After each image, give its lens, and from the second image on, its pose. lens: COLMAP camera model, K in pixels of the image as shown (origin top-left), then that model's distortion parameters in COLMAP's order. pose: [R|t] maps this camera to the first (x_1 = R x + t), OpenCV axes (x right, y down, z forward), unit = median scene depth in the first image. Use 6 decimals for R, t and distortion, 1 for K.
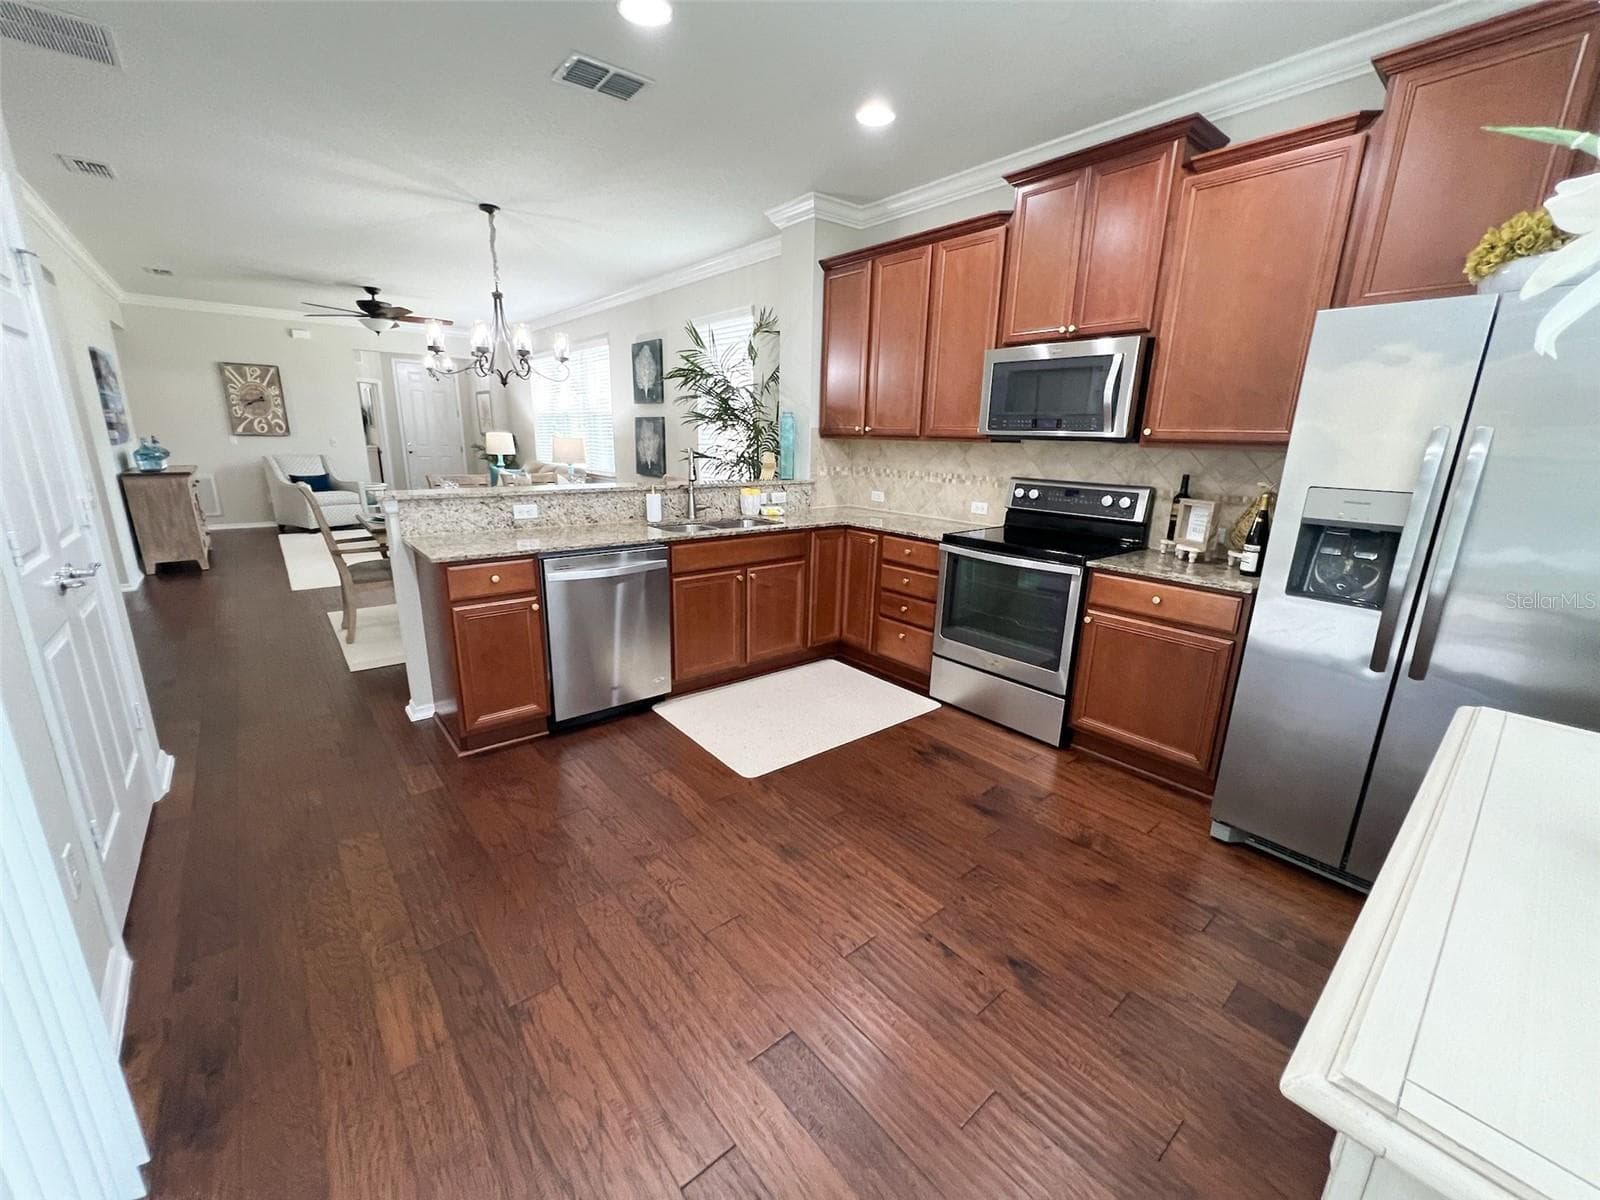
lens RADIAL K [[644.6, 0, 801.6], [0, 644.6, 601.1], [0, 0, 1]] dist [-0.003002, -0.000212]
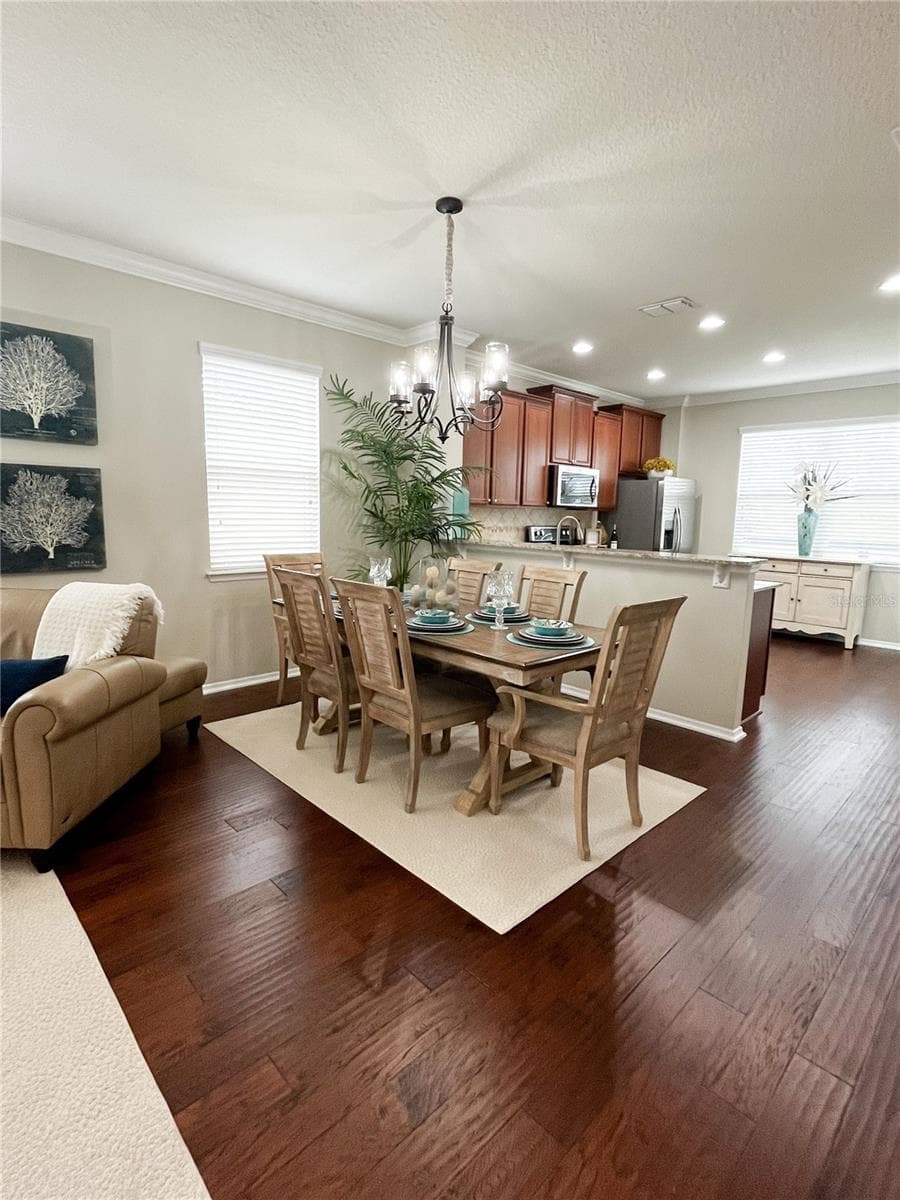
lens RADIAL K [[591.3, 0, 447.8], [0, 591.3, 595.1], [0, 0, 1]] dist [-0.010045, 0.001517]
pose [[-0.065453, -0.164646, 0.984179, -1.369877], [0.226383, 0.958126, 0.175343, -0.341827], [-0.971837, 0.234278, -0.025440, 1.263738]]
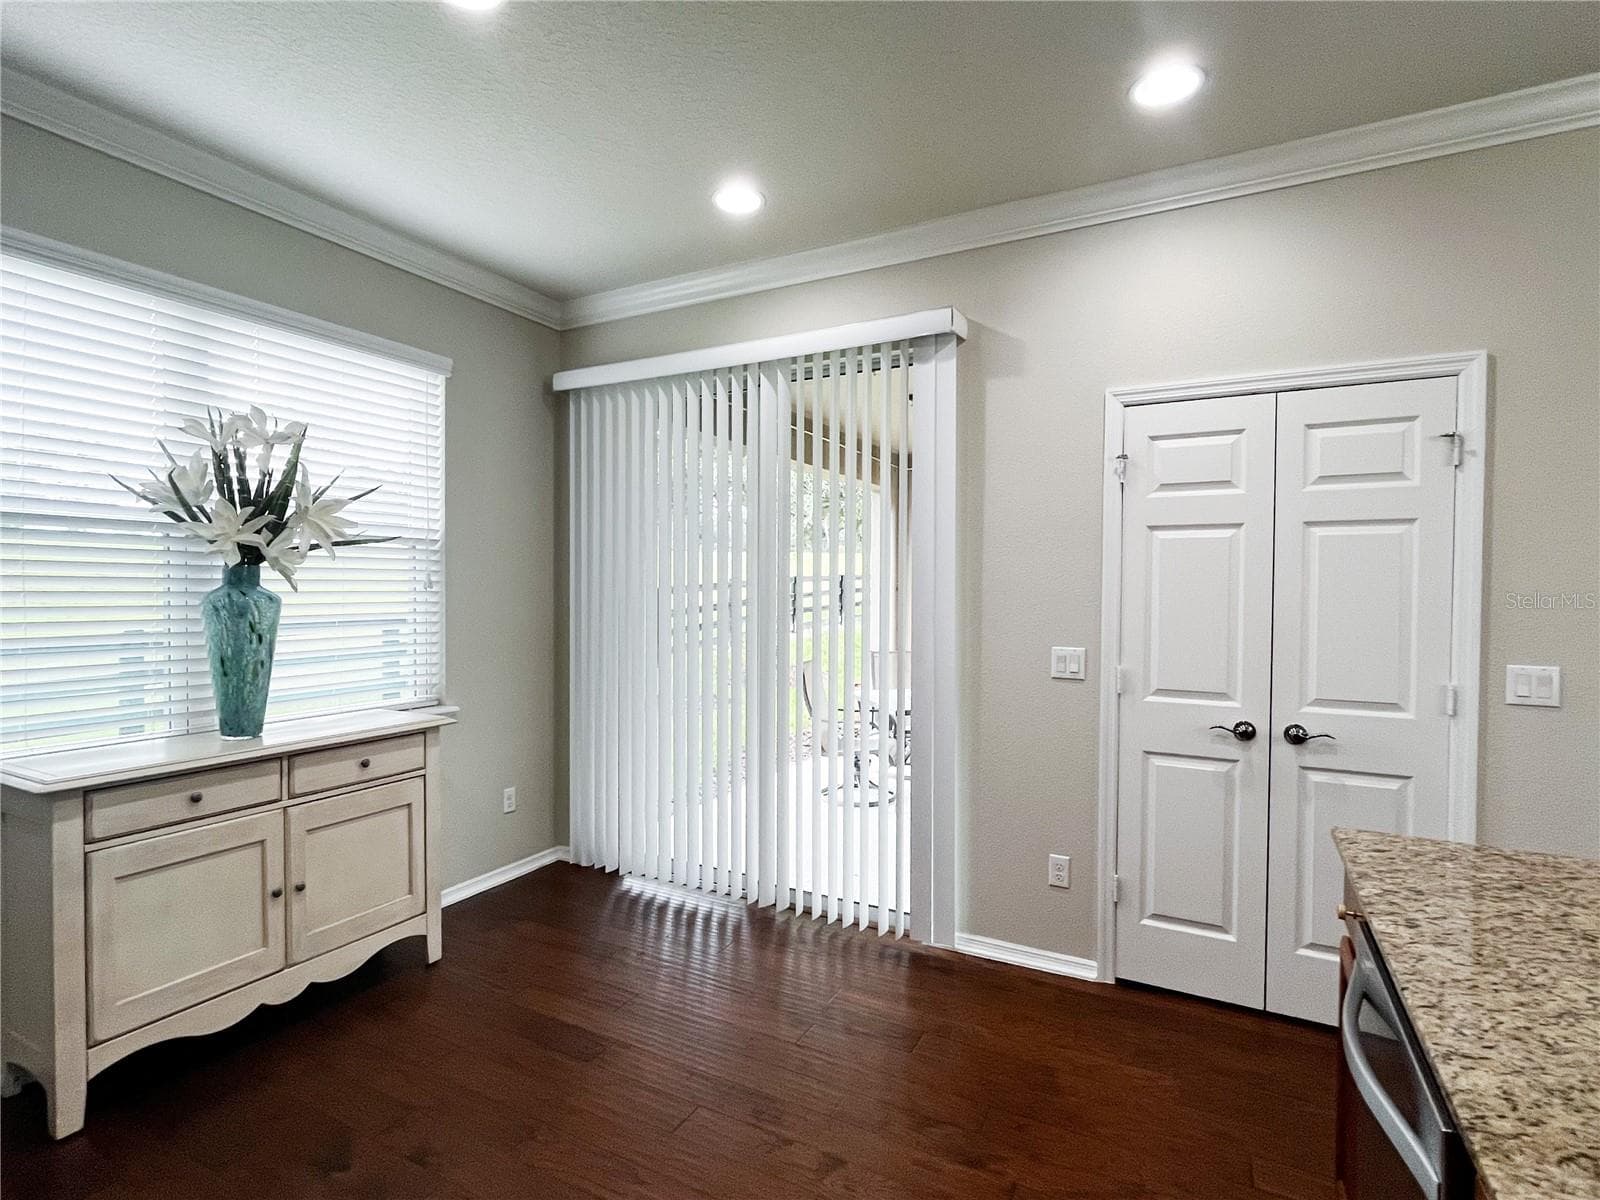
lens RADIAL K [[788.4, 0, 795.4], [0, 788.4, 602.9], [0, 0, 1]] dist [-0.010045, 0.001517]
pose [[-0.929132, -0.020235, -0.369194, 0.078760], [-0.117076, 0.963226, 0.241846, -0.239236], [0.350723, 0.267930, -0.897333, 0.916012]]
